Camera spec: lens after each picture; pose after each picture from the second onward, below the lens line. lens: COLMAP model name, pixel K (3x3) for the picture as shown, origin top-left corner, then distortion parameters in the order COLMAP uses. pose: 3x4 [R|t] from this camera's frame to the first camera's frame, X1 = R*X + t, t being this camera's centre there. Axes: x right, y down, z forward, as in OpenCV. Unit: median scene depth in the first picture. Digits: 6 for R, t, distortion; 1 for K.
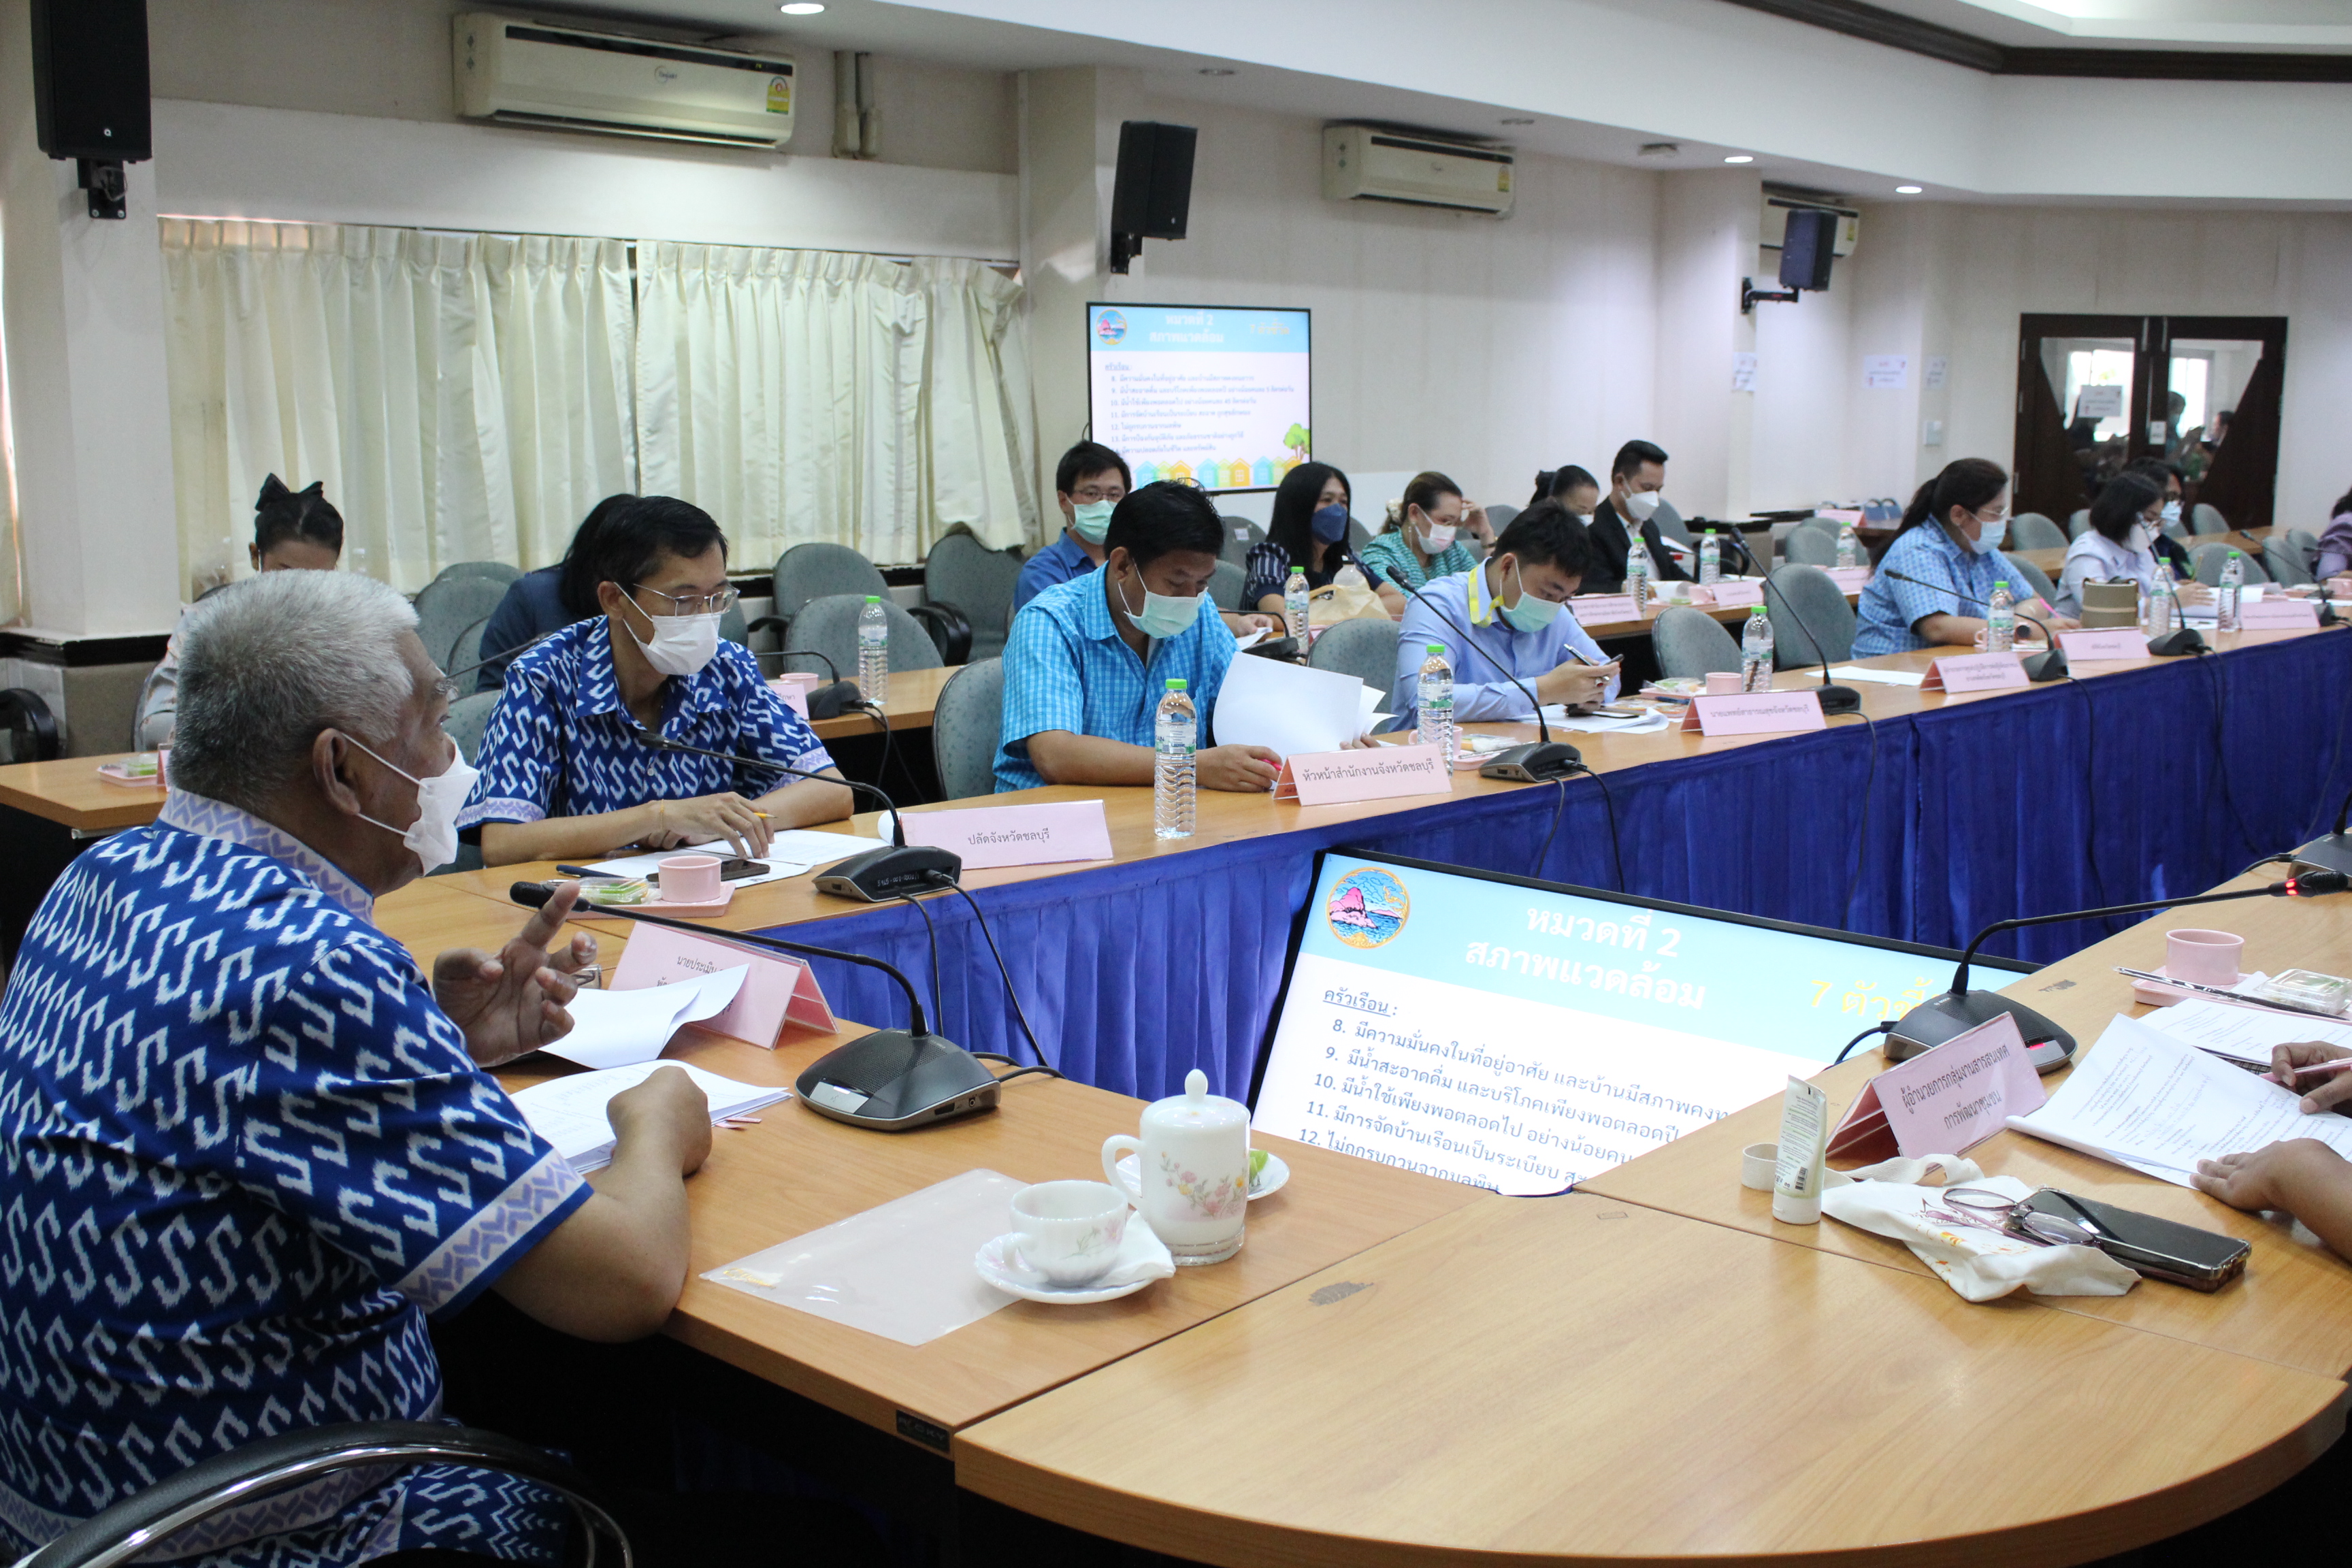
lens RADIAL K [[2279.9, 0, 1176.0], [0, 2279.9, 784.0], [0, 0, 1]] dist [-0.141736, 0.145817]
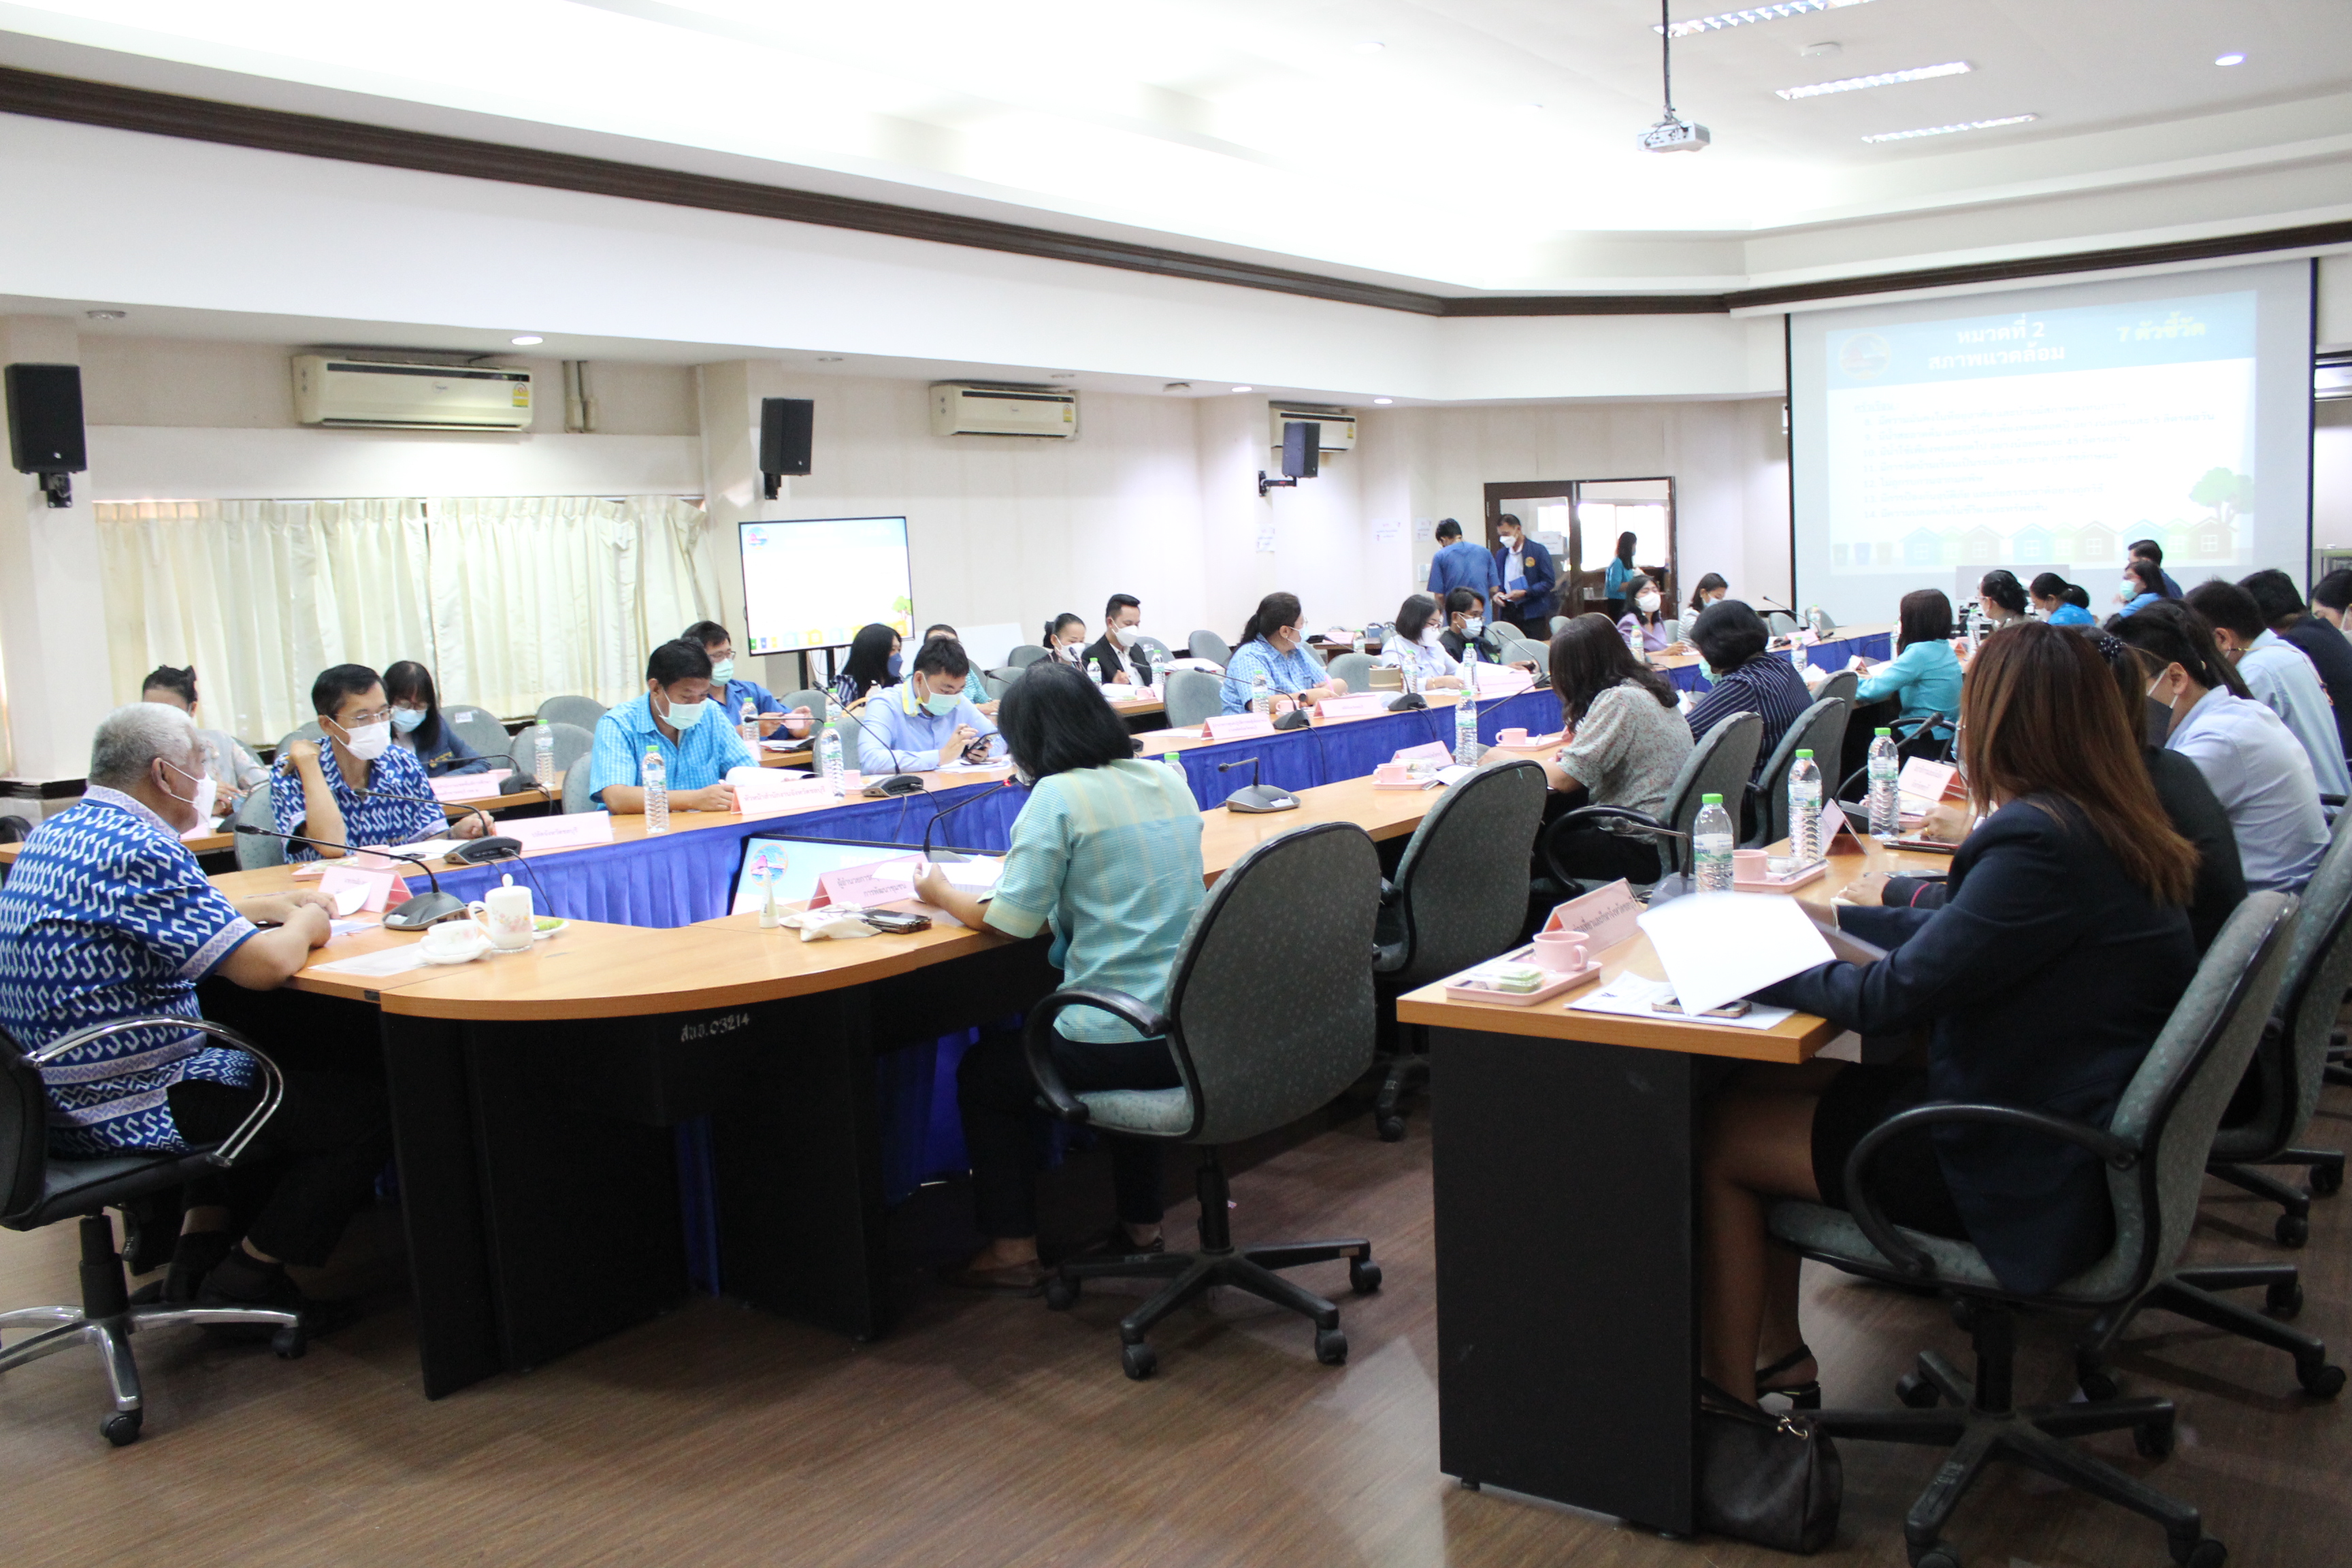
lens RADIAL K [[1888.0, 0, 1176.0], [0, 1888.0, 784.0], [0, 0, 1]] dist [-0.174514, 0.138363]
pose [[0.993146, -0.060946, 0.099736, 0.124385], [0.066148, 0.996571, -0.049703, 0.040557], [-0.096364, 0.055960, 0.993772, -0.250783]]
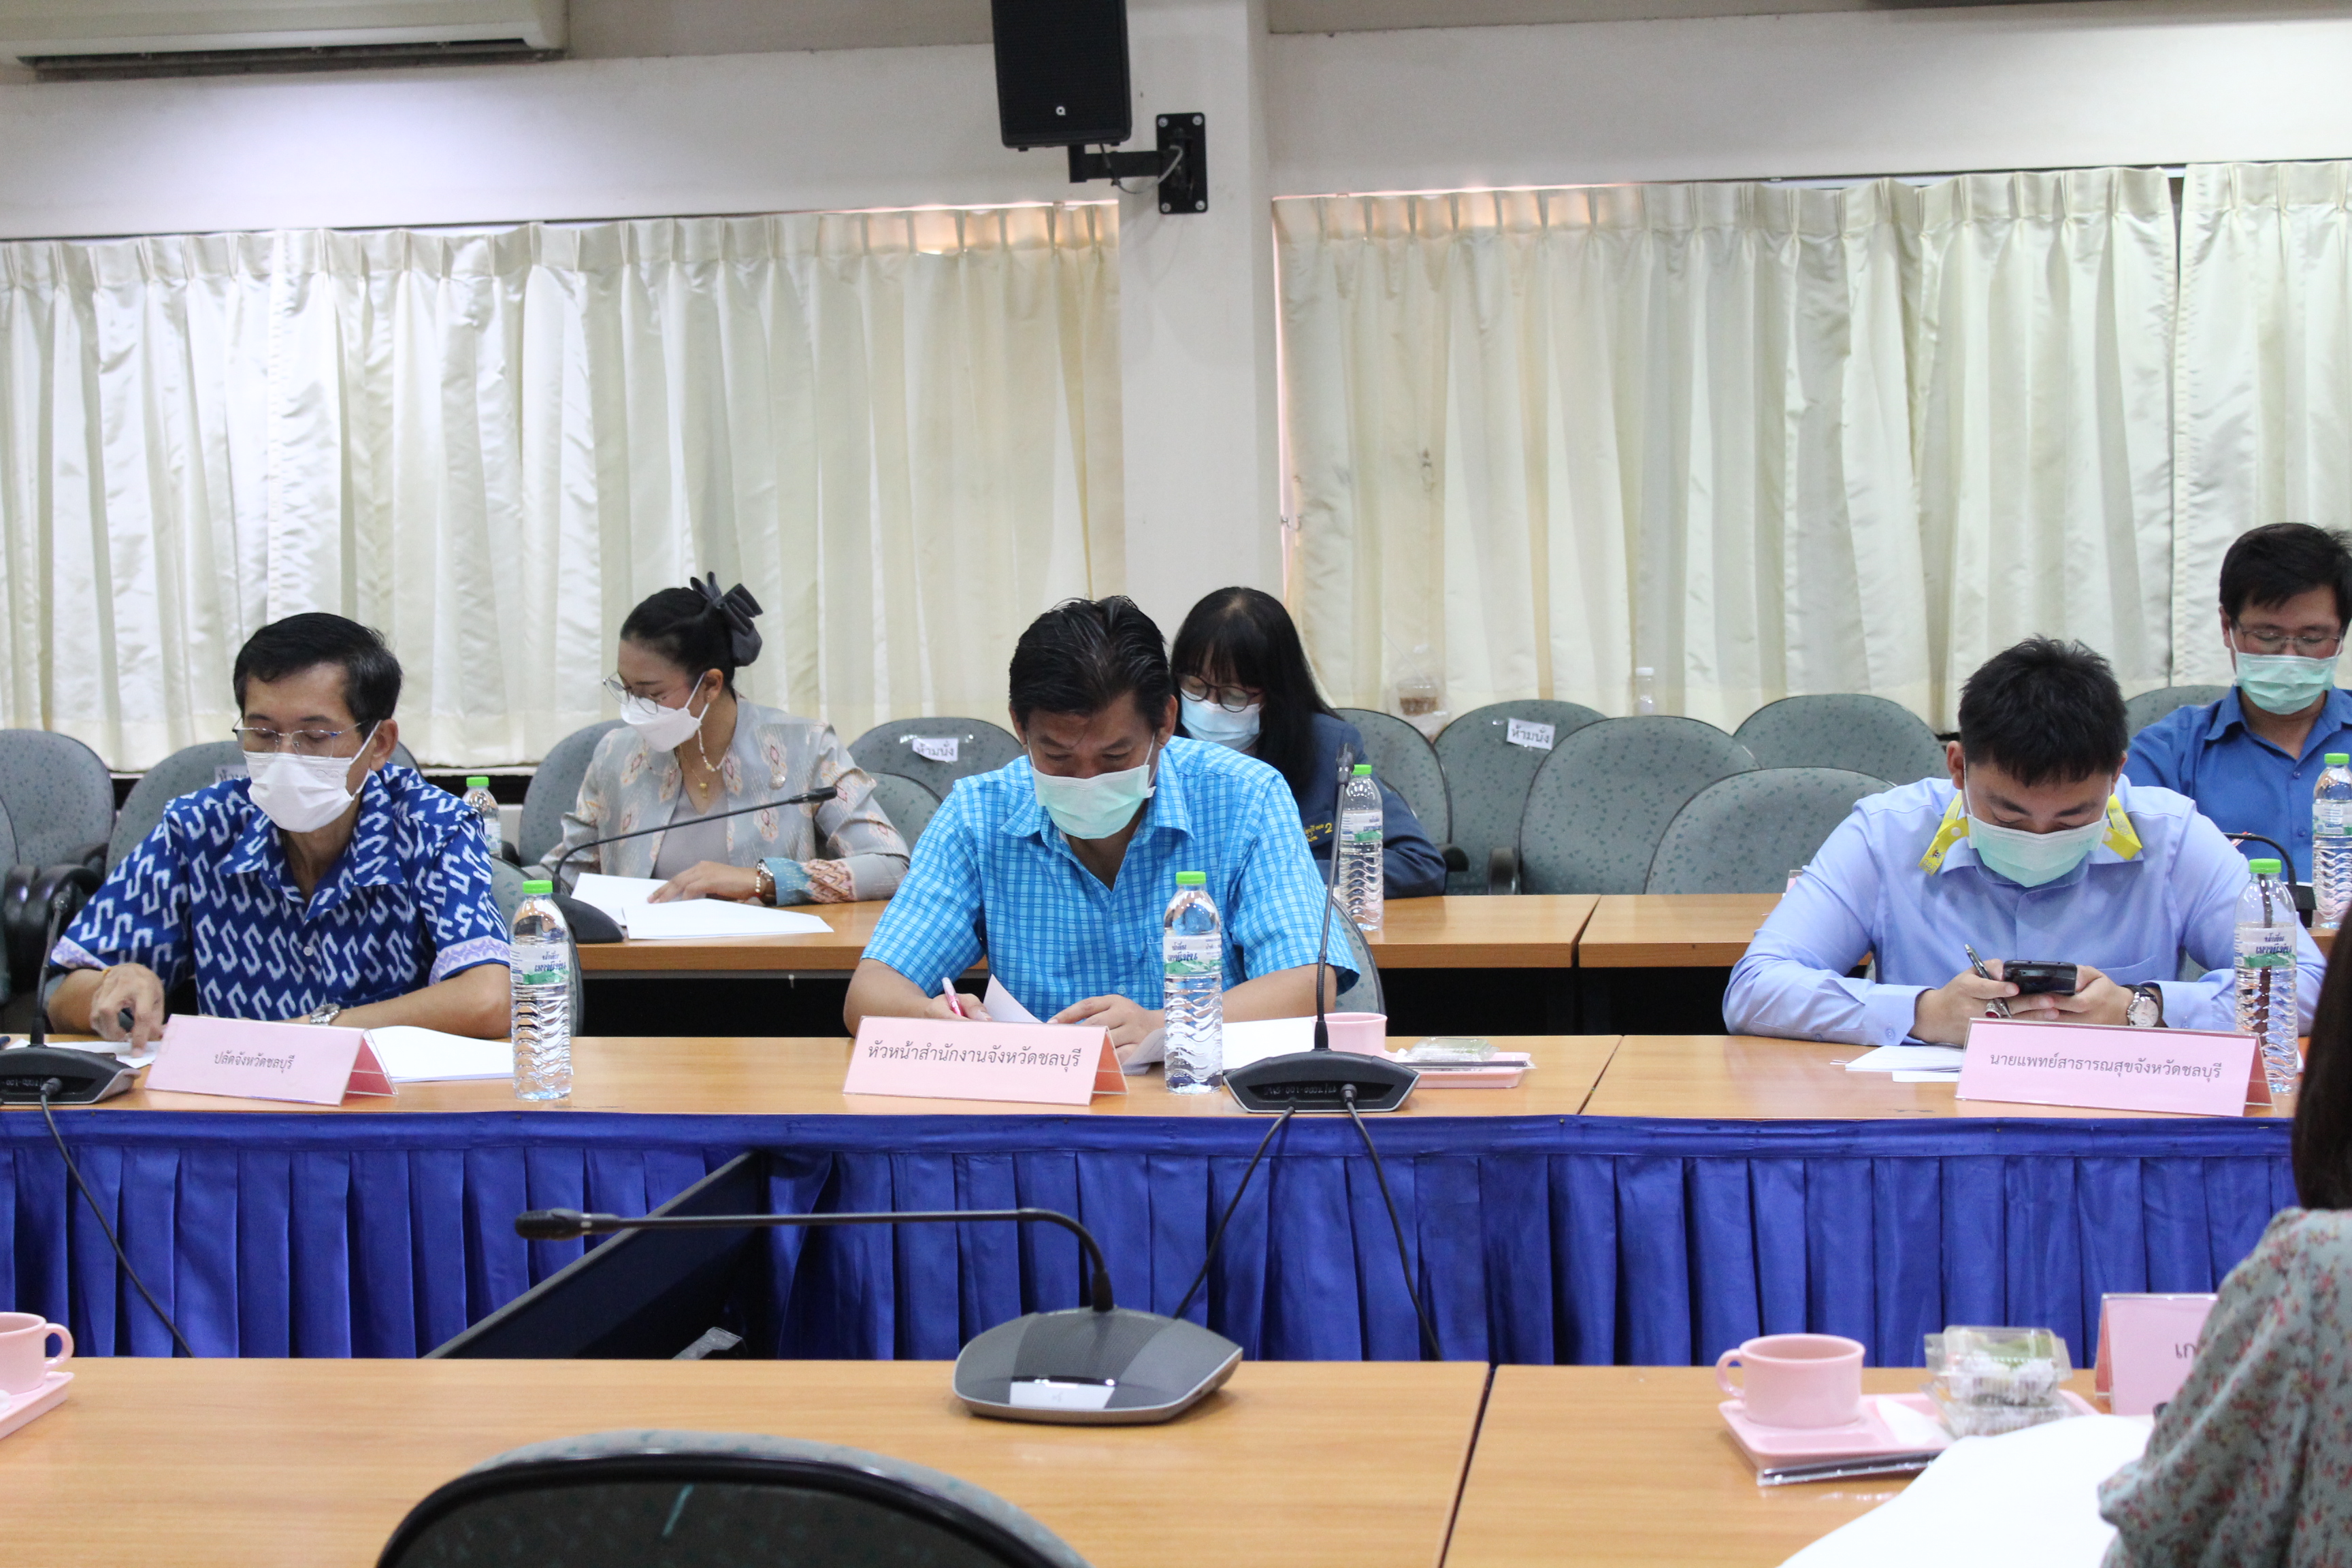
lens RADIAL K [[4102.3, 0, 1176.0], [0, 4102.3, 784.0], [0, 0, 1]] dist [-0.006637, -0.036696]
pose [[0.567236, 0.049056, -0.822093, 0.536105], [-0.107958, 0.994040, -0.015173, -0.035682], [0.816449, 0.097359, 0.569151, 0.189419]]
